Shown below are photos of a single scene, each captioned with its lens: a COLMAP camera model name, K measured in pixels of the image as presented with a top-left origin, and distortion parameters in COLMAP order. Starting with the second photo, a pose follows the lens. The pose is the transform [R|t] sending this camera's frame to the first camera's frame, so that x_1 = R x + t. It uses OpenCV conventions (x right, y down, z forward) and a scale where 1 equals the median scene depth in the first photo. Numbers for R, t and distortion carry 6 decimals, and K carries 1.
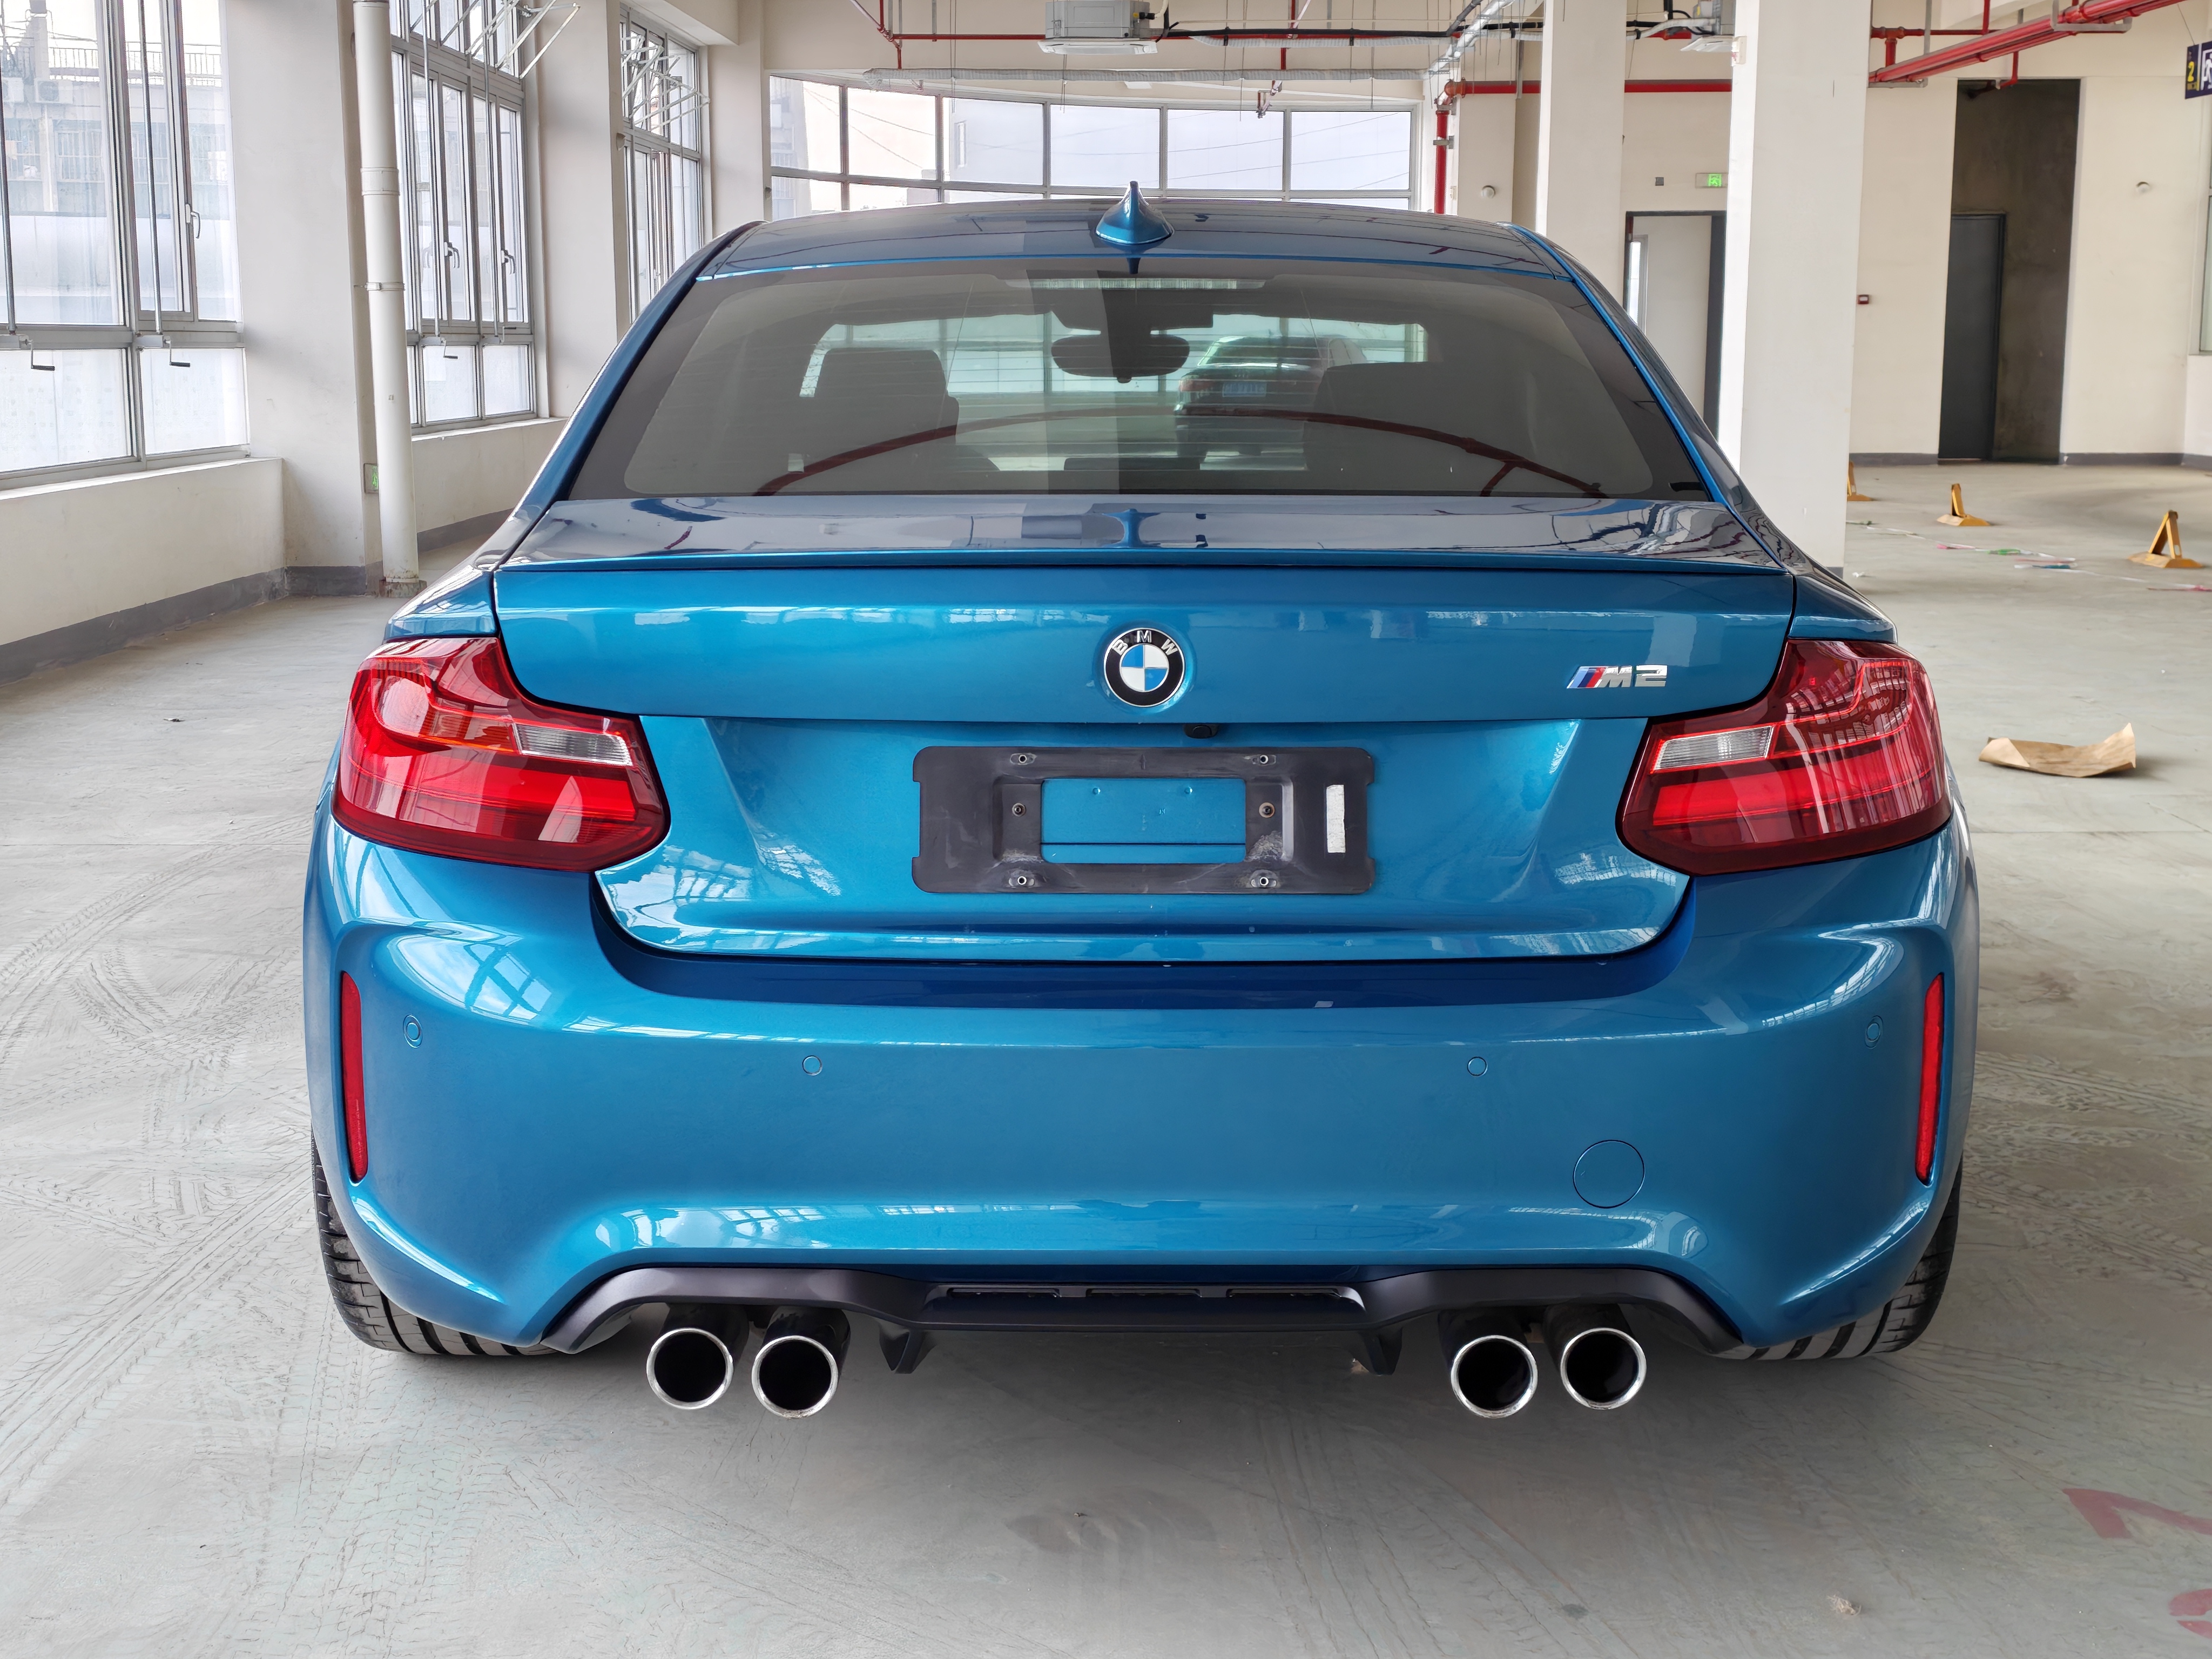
lens RADIAL K [[2892.9, 0, 1108.8], [0, 2892.9, 815.9], [0, 0, 1]] dist [0.053404, 0.000000]
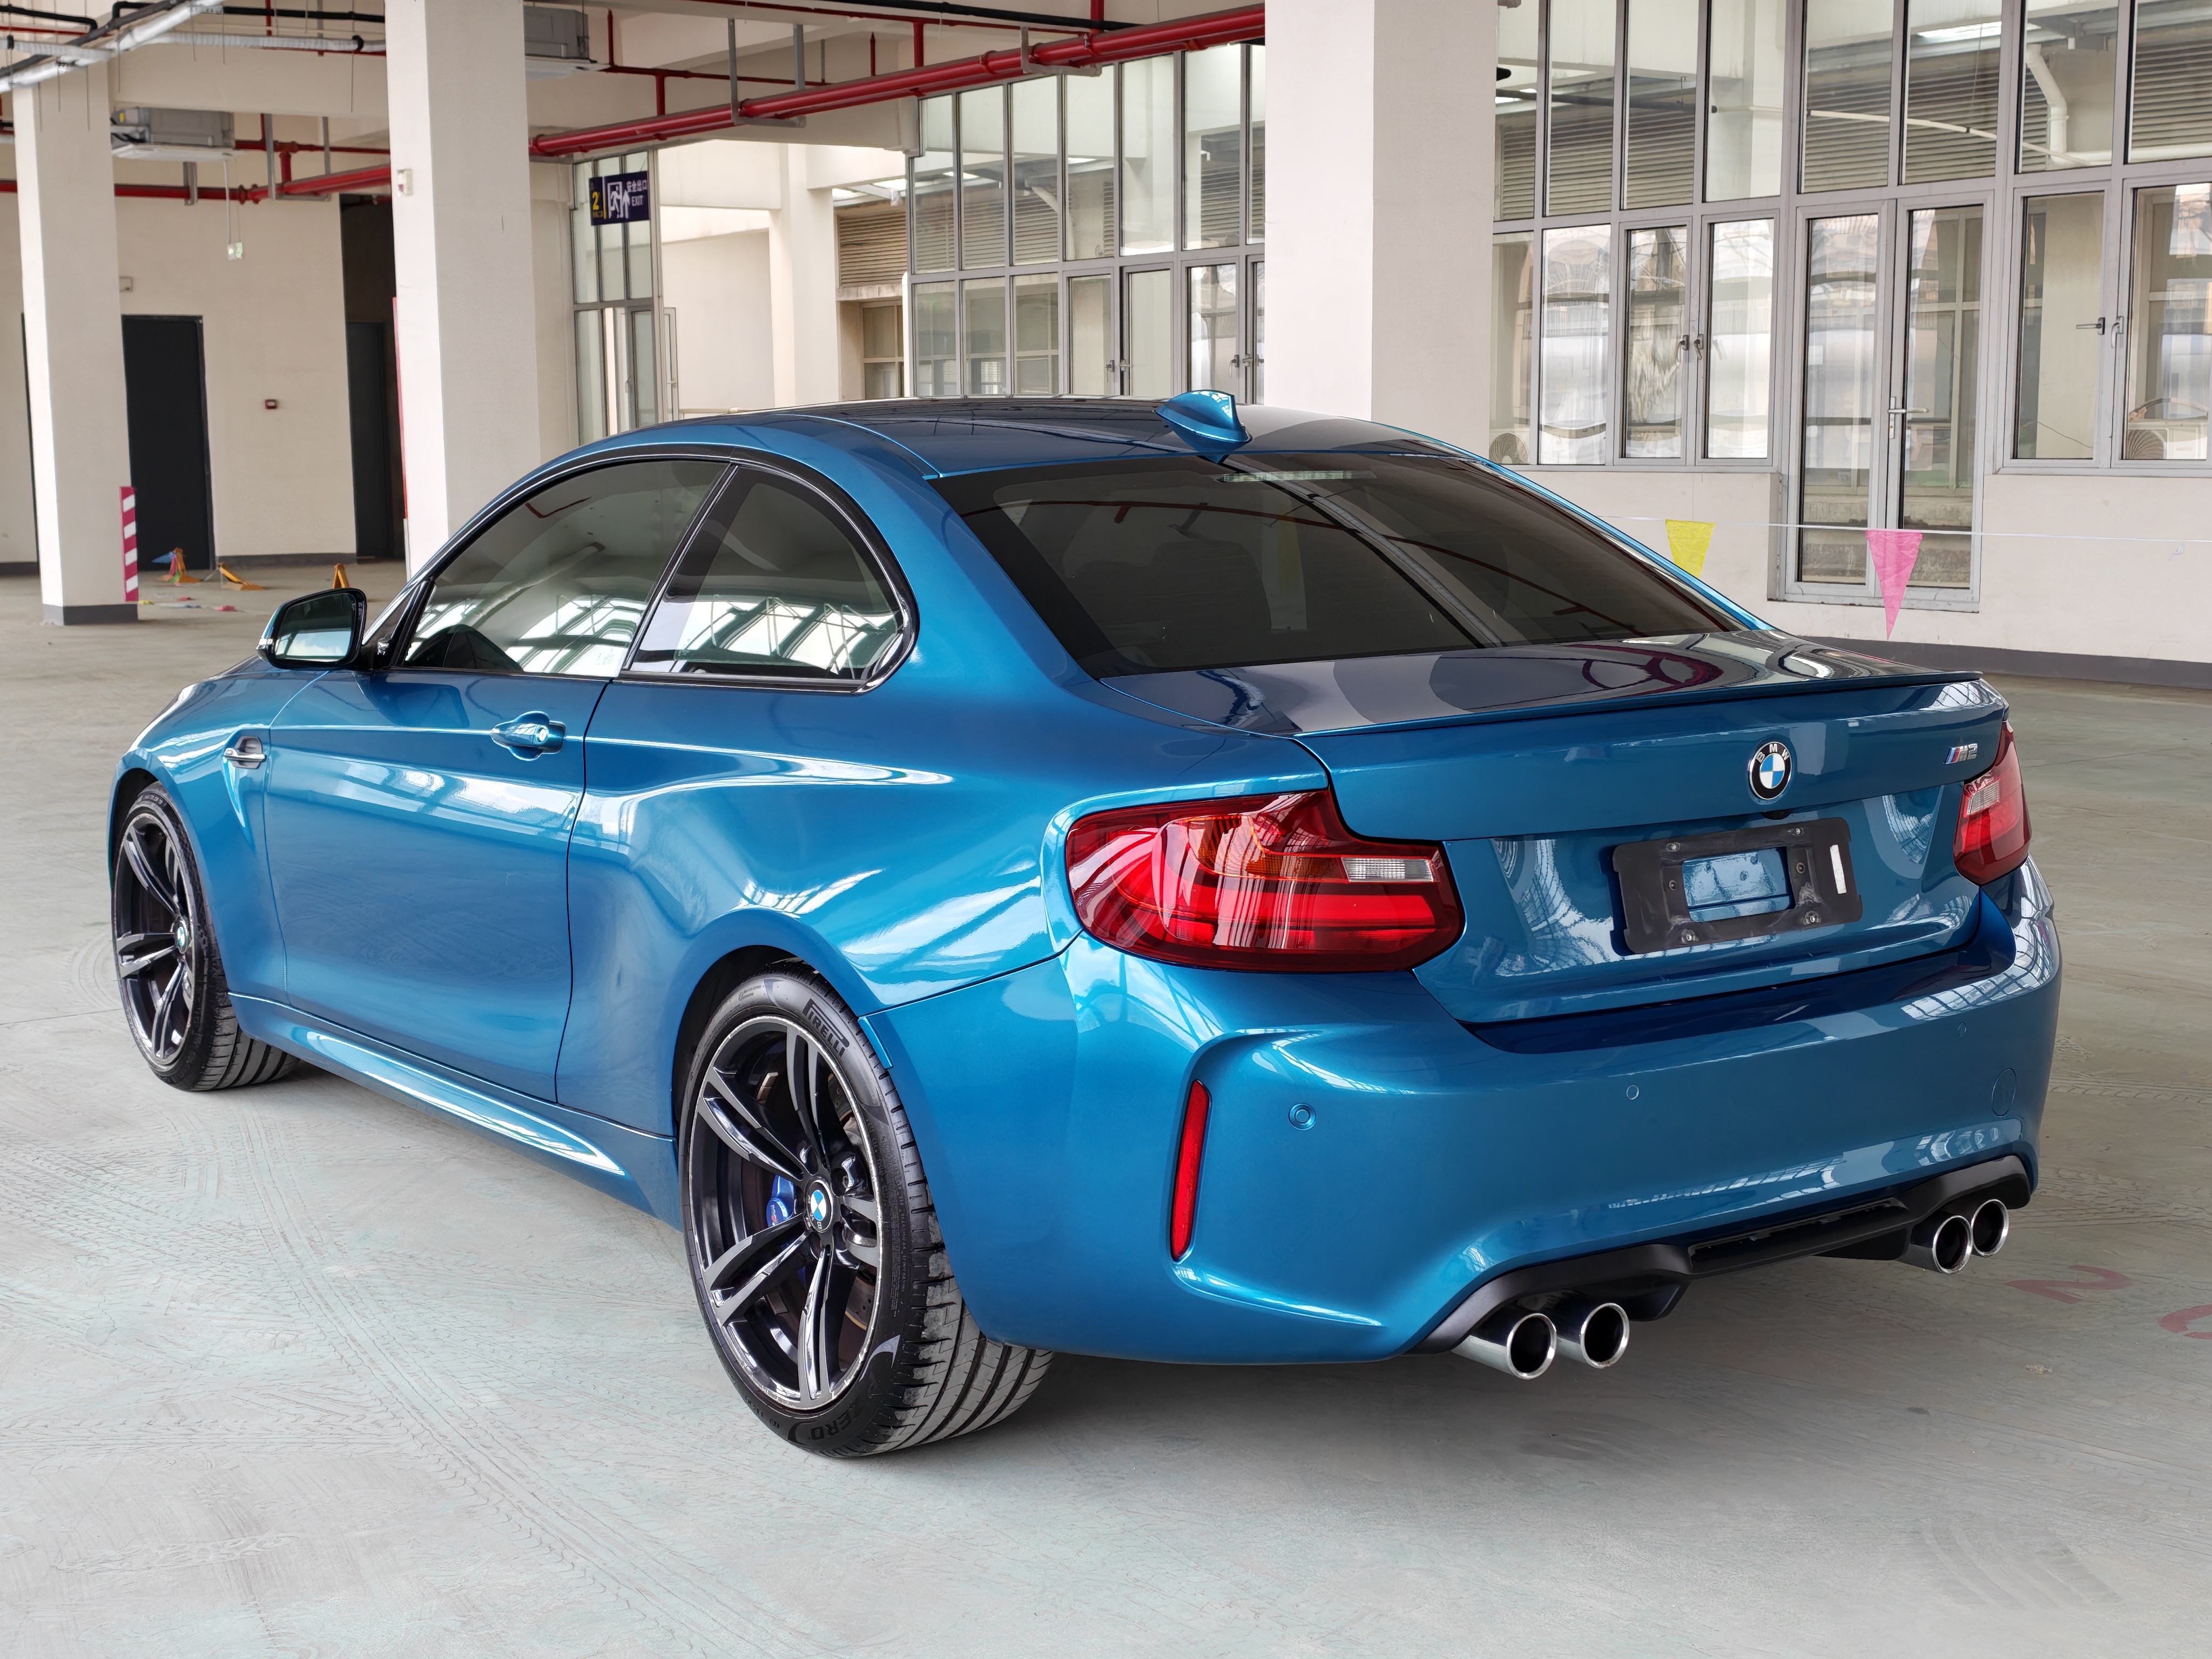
lens RADIAL K [[2892.9, 0, 1099.6], [0, 2892.9, 838.0], [0, 0, 1]] dist [0.053404, 0.000000]
pose [[0.813891, -0.091020, 0.573844, -0.909592], [0.103625, 0.994558, 0.010779, -0.059000], [-0.571702, 0.050692, 0.818894, 0.047760]]
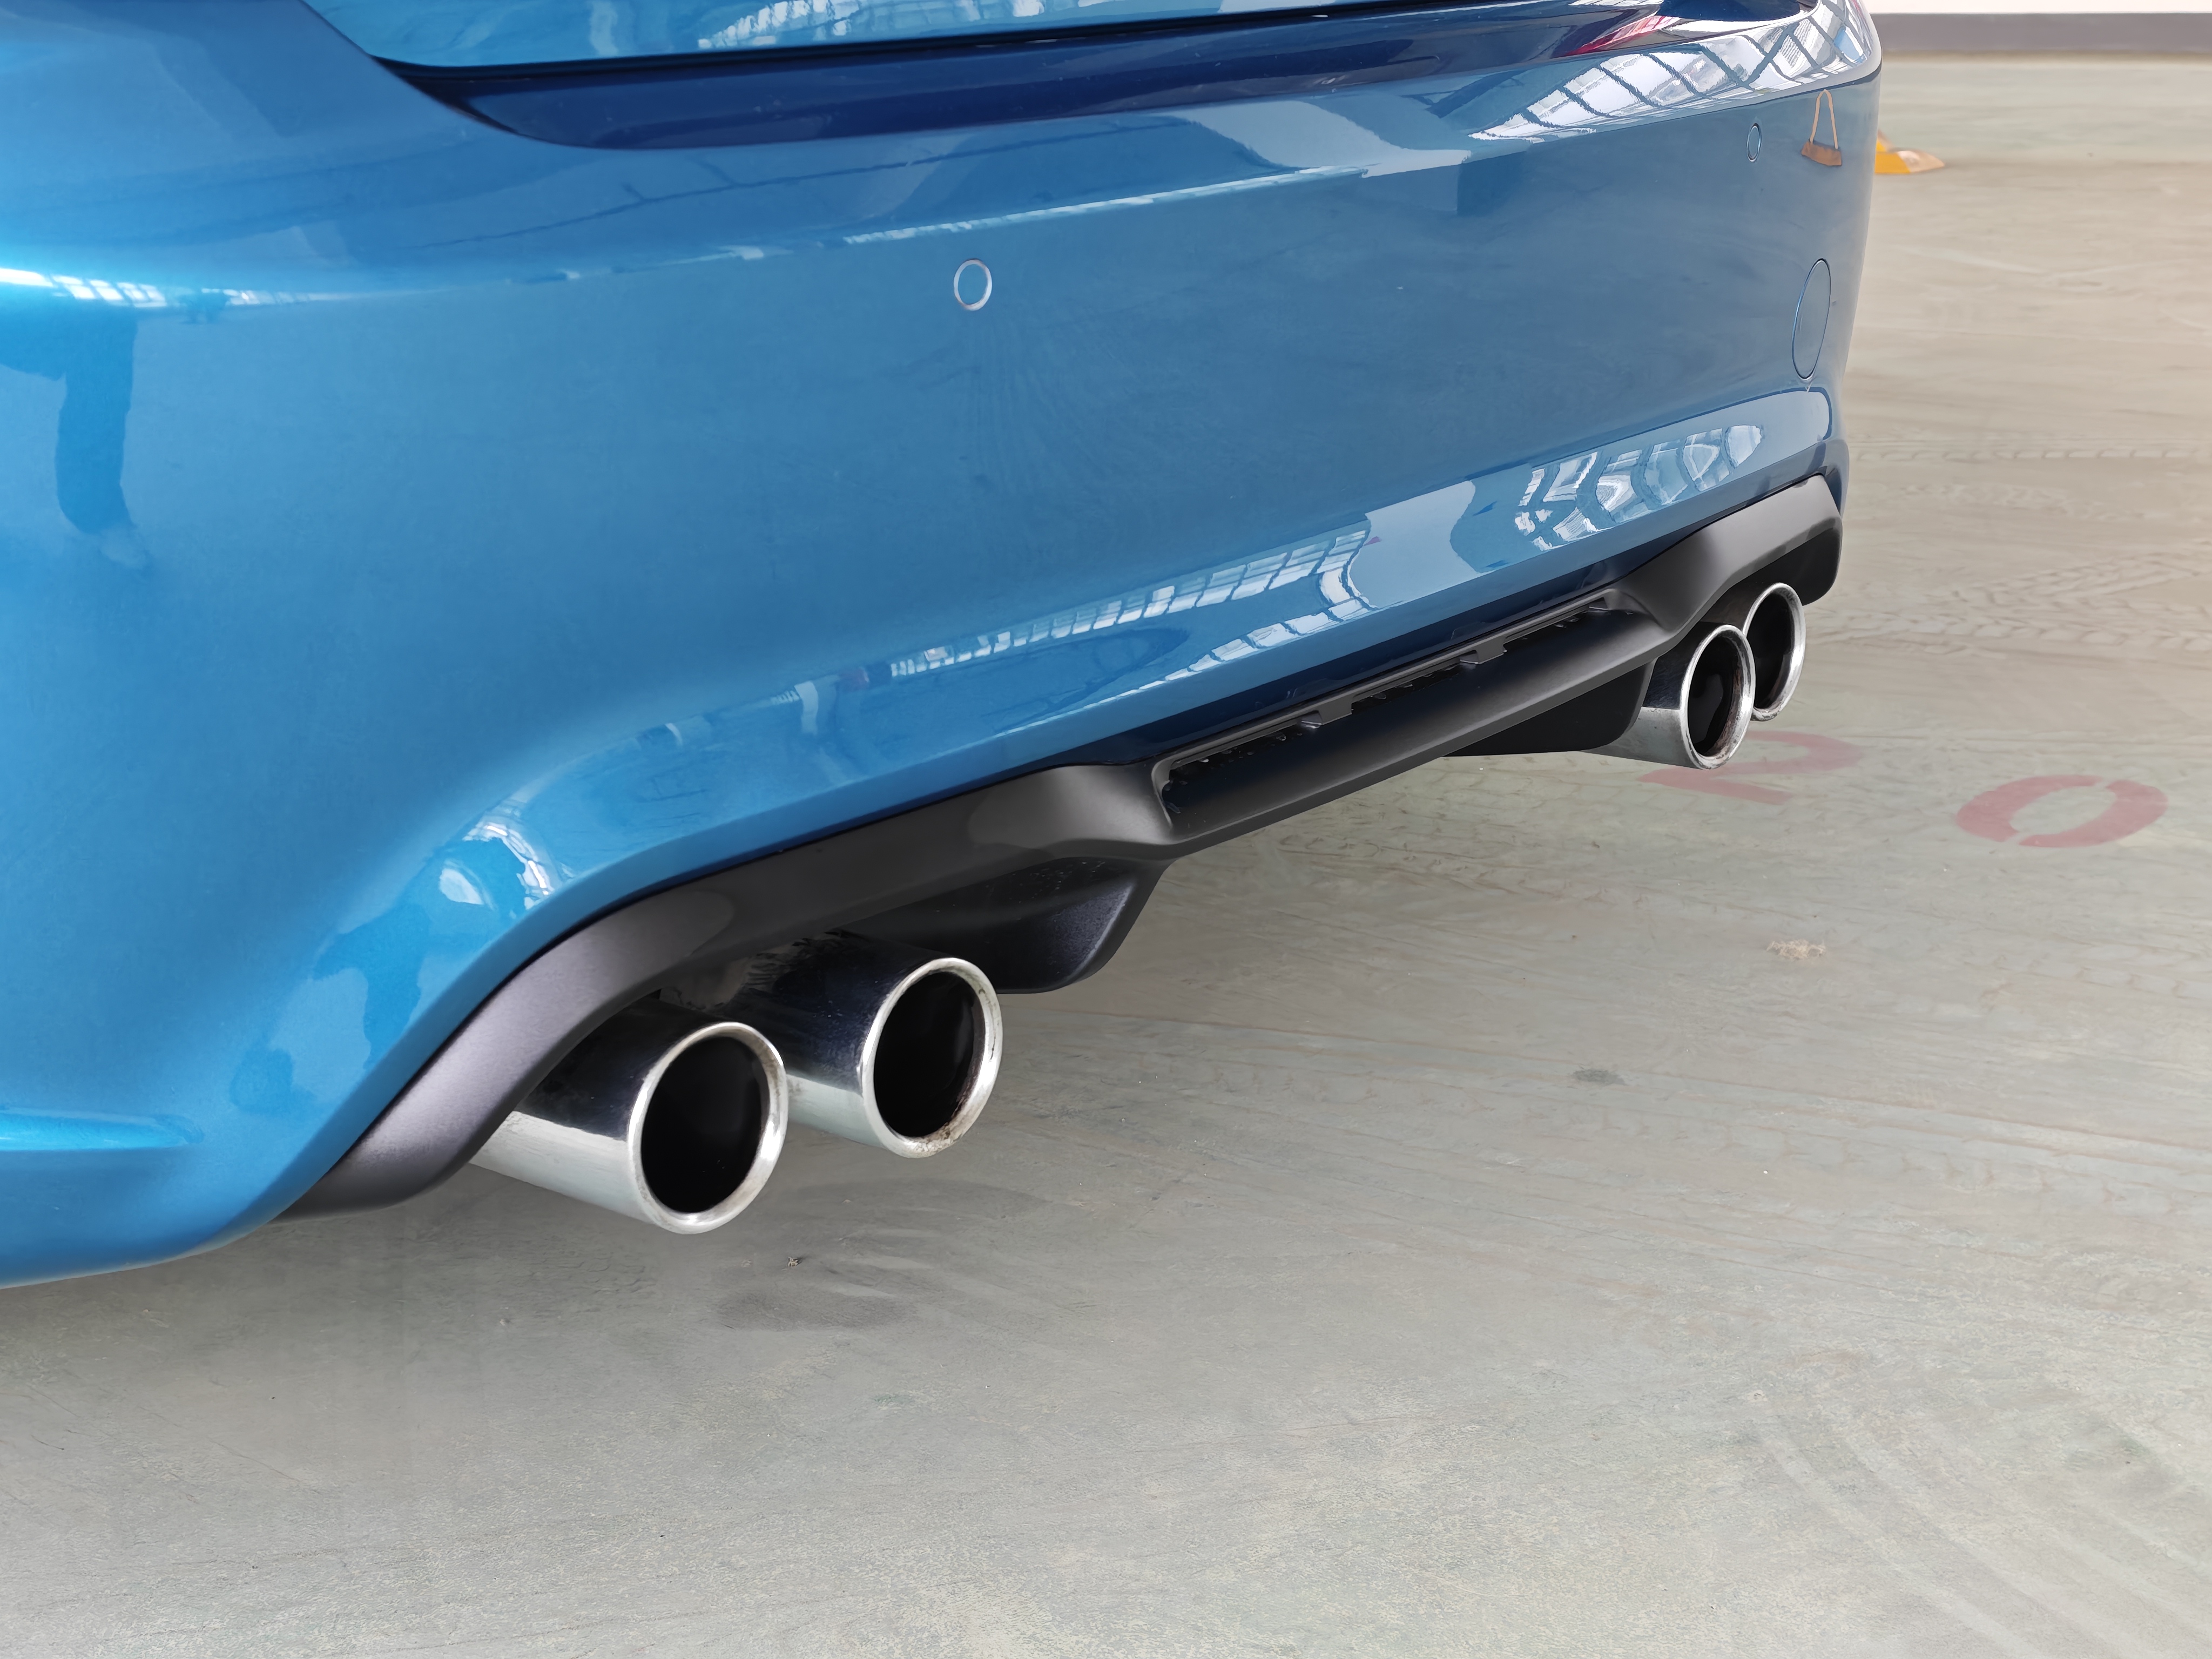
lens RADIAL K [[3008.9, 0, 1095.4], [0, 3008.9, 825.0], [0, 0, 1]] dist [0.161600, 0.000000]
pose [[0.628281, -0.249469, 0.736905, -0.365622], [0.159748, 0.968379, 0.191631, 0.071083], [-0.761409, -0.002679, 0.648266, 0.622111]]
